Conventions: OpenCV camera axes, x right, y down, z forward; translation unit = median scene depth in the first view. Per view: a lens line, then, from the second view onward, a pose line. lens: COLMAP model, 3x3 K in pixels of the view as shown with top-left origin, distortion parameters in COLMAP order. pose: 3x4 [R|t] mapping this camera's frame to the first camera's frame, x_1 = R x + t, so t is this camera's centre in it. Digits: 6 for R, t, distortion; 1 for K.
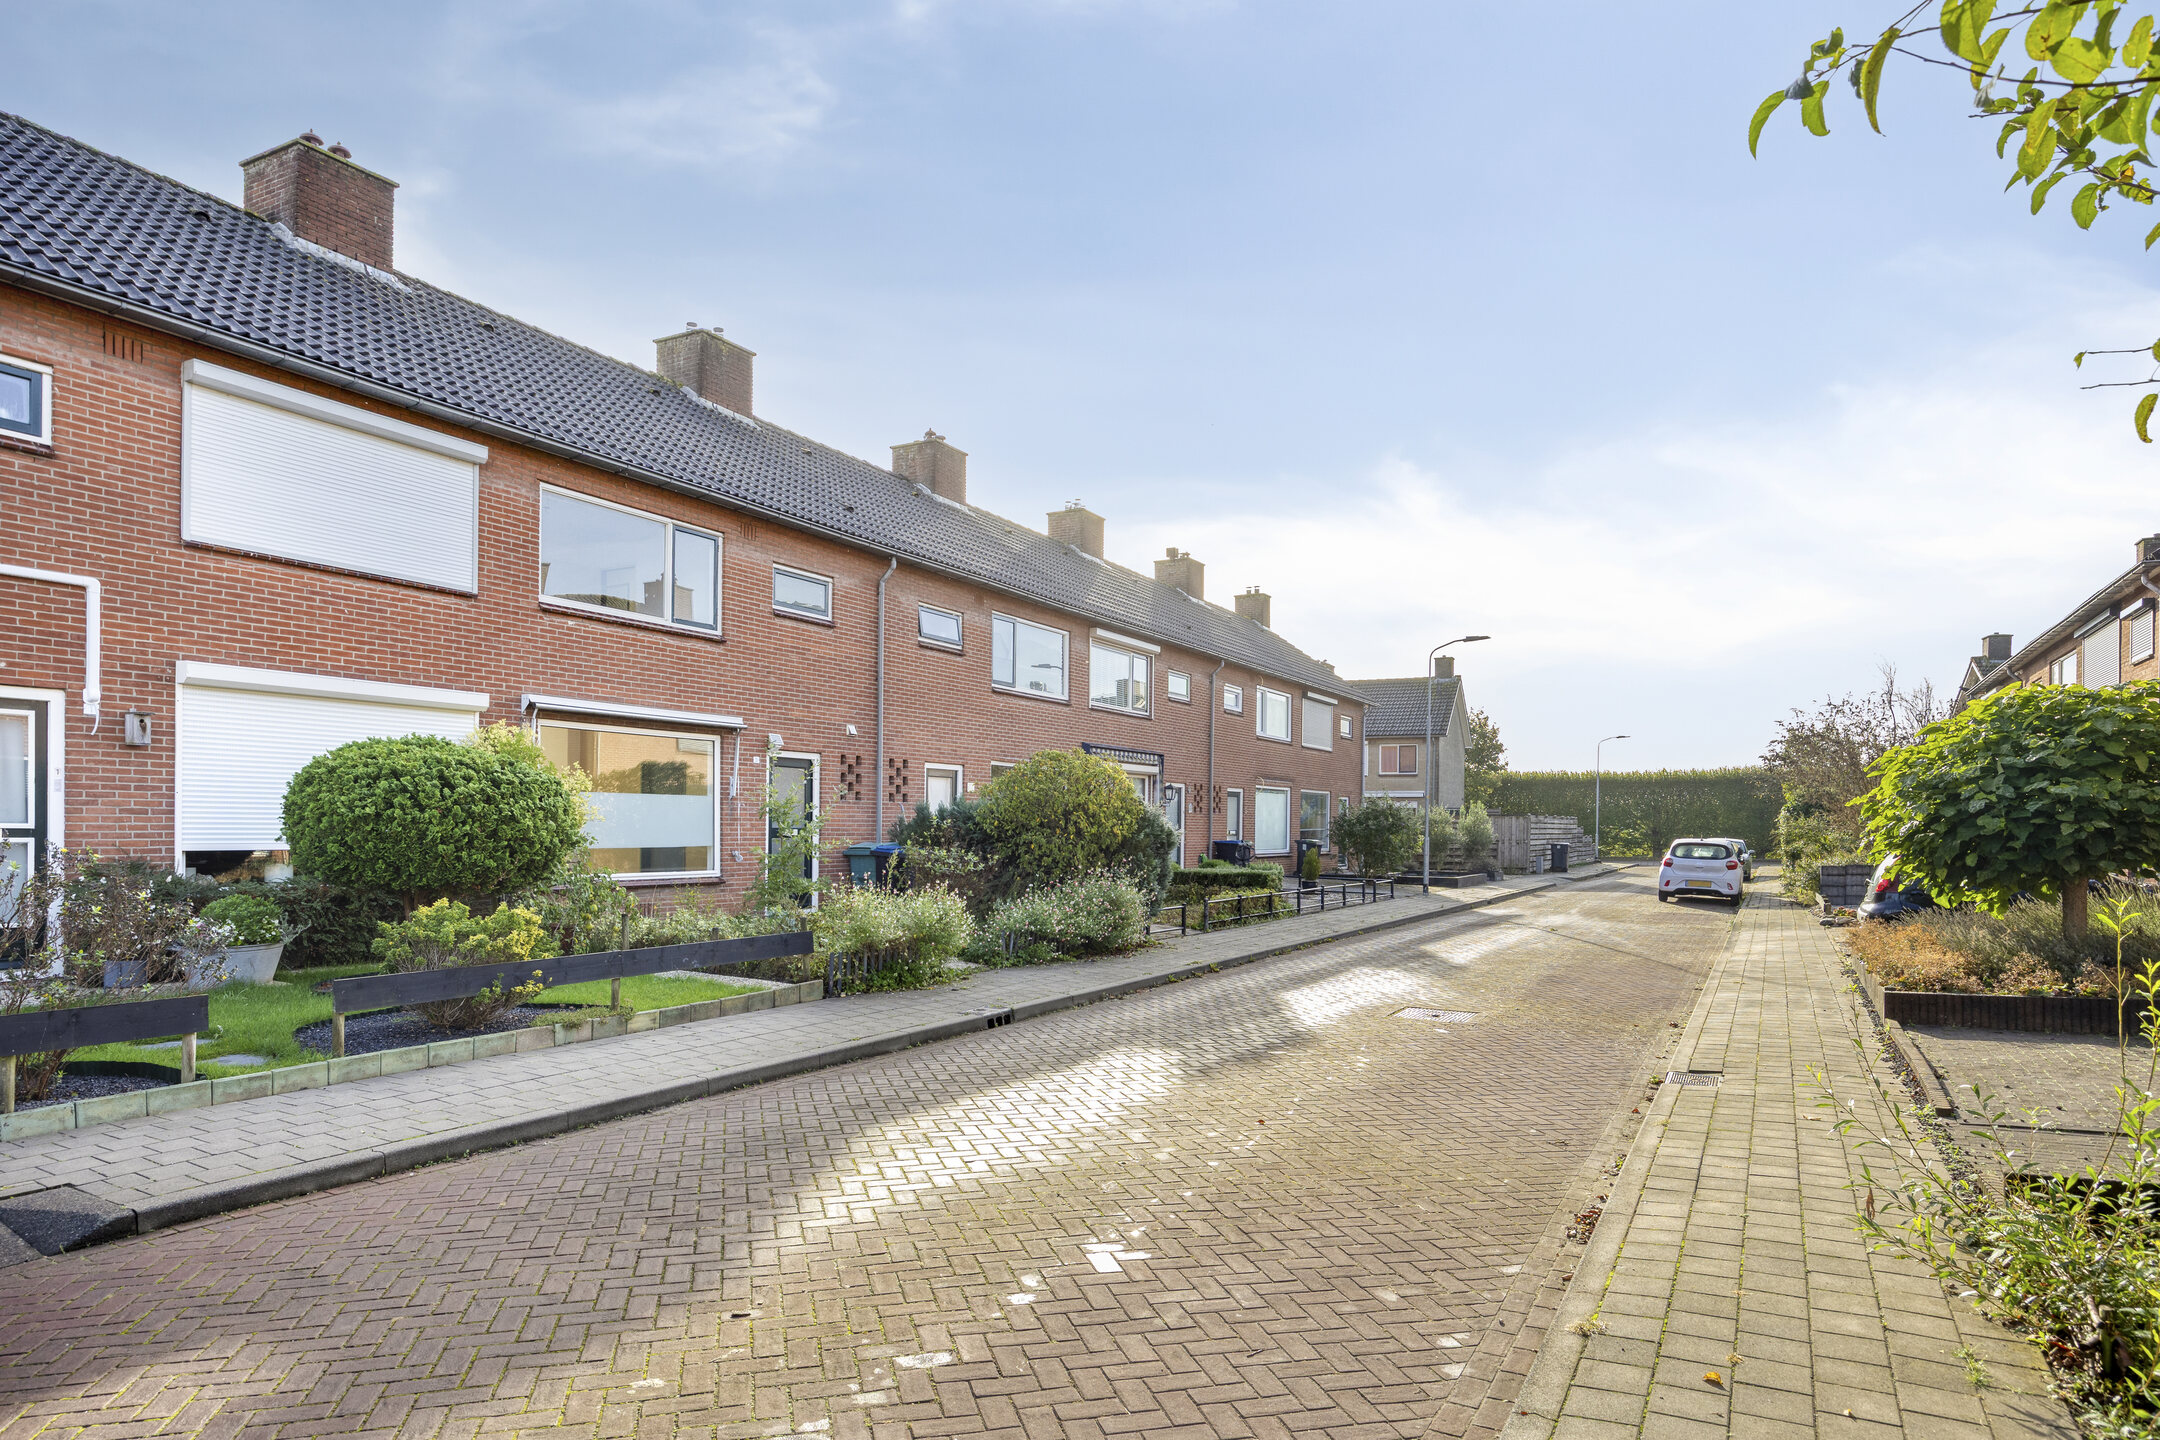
lens RADIAL K [[1195.9, 0, 1074.4], [0, 1195.9, 805.0], [0, 0, 1]] dist [-0.002312, -0.000050]
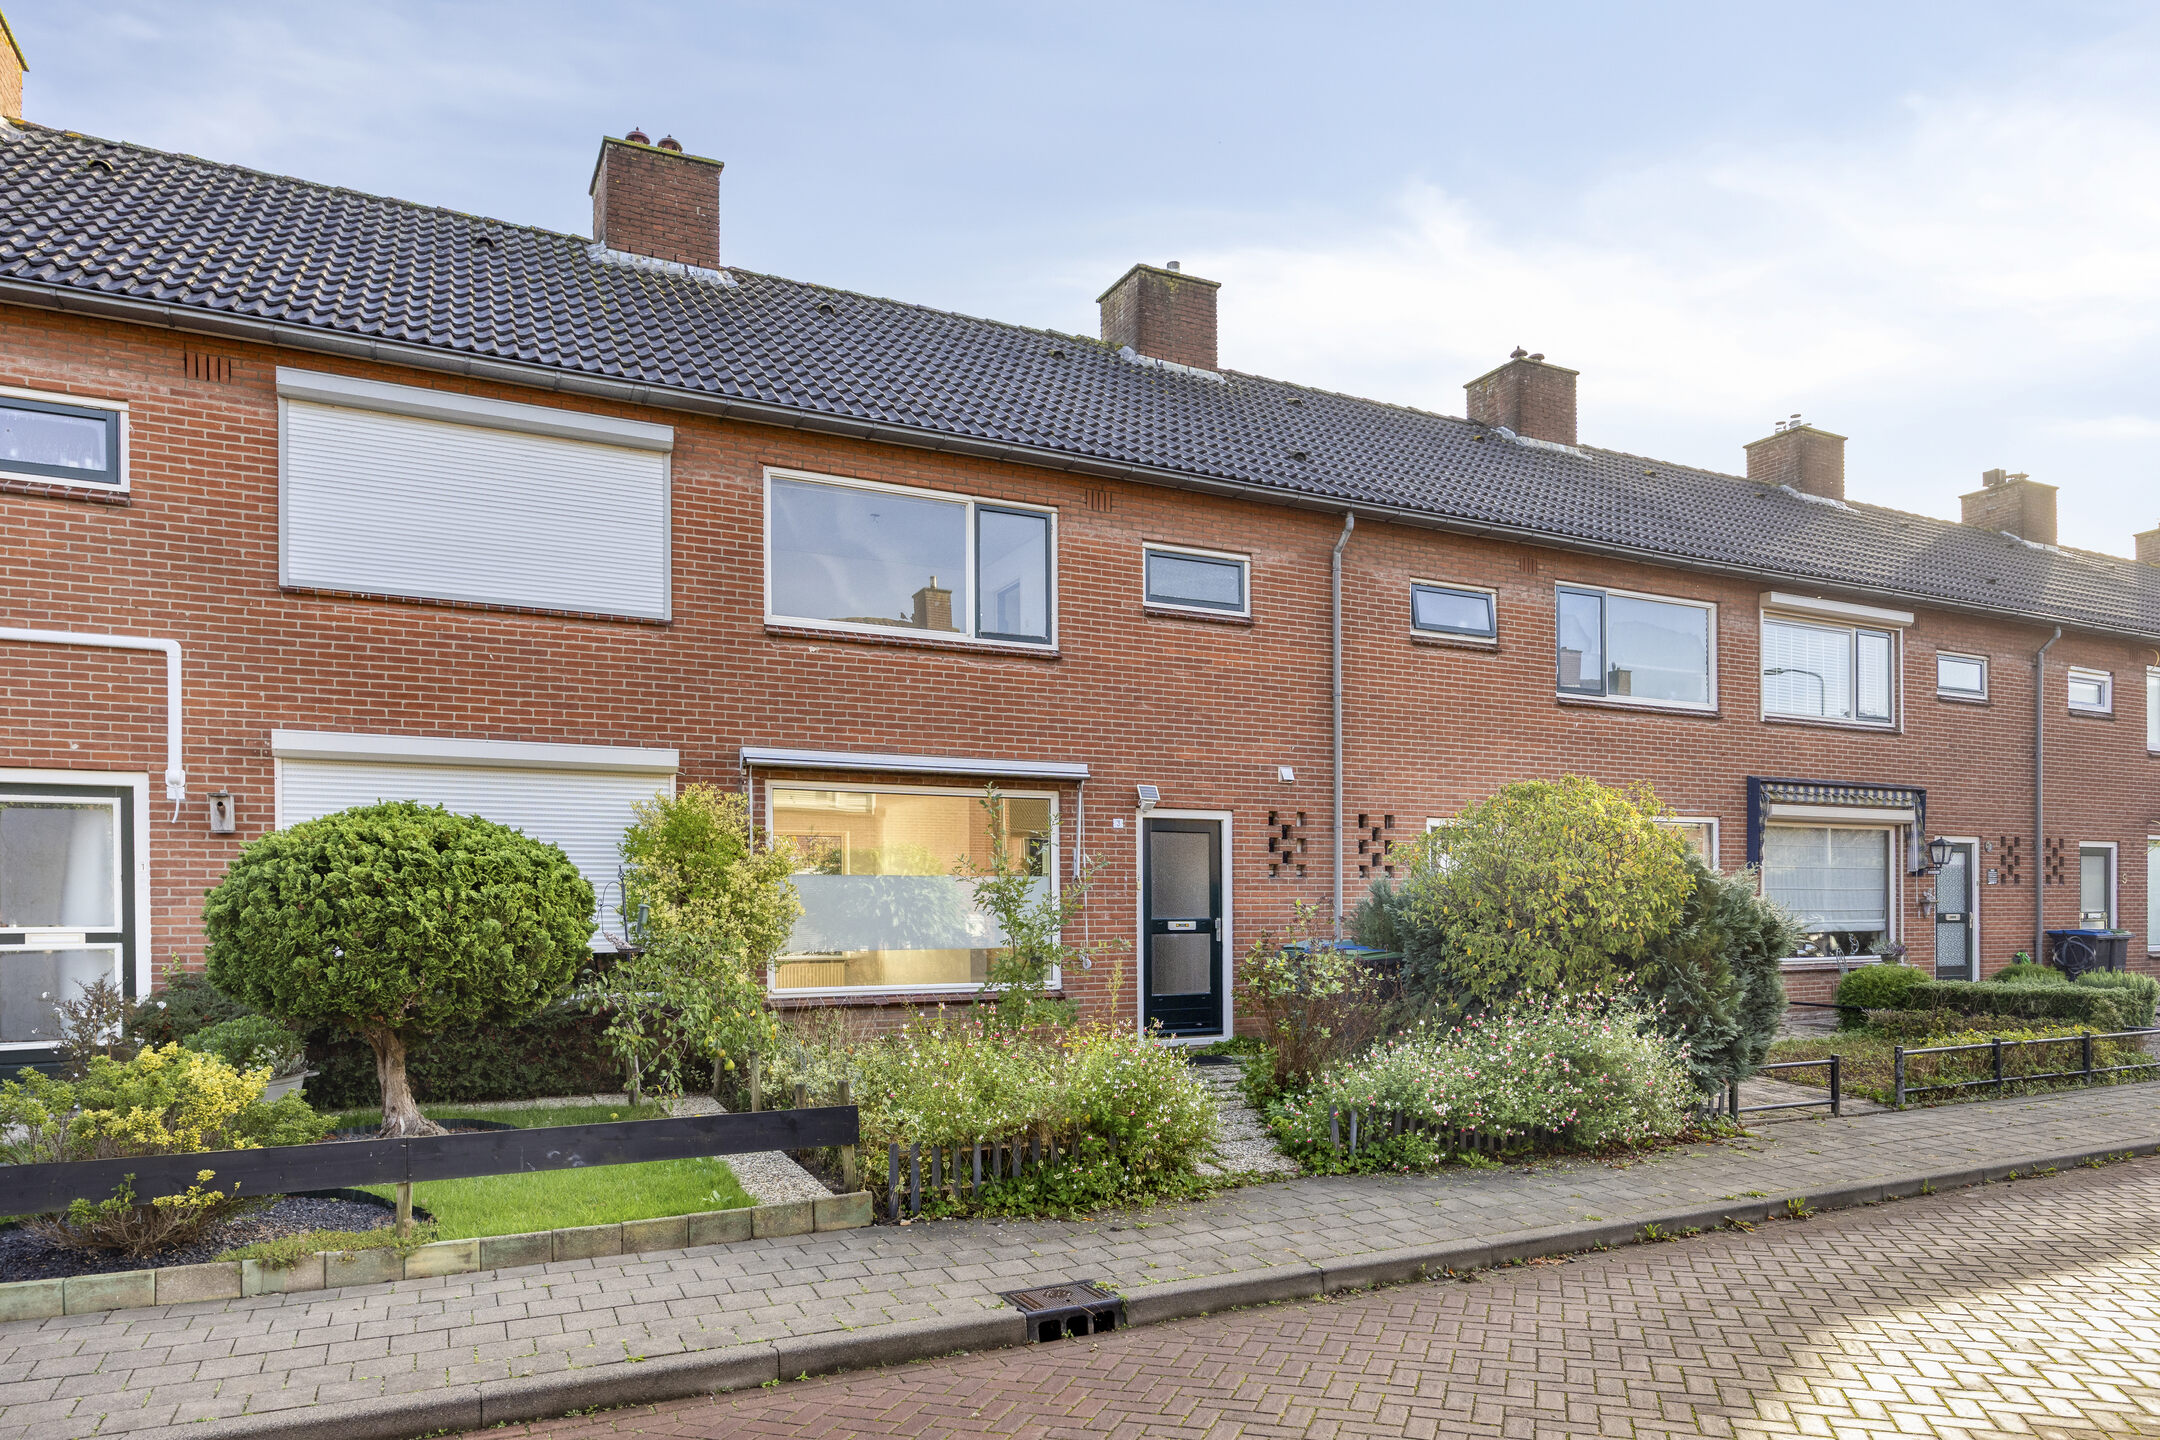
lens RADIAL K [[1337.7, 0, 1085.4], [0, 1337.7, 881.1], [0, 0, 1]] dist [-0.006679, 0.000673]
pose [[0.836466, -0.022352, -0.547562, 0.163639], [0.020403, 0.999745, -0.009642, 0.003706], [0.547638, -0.003106, 0.836709, 0.369470]]
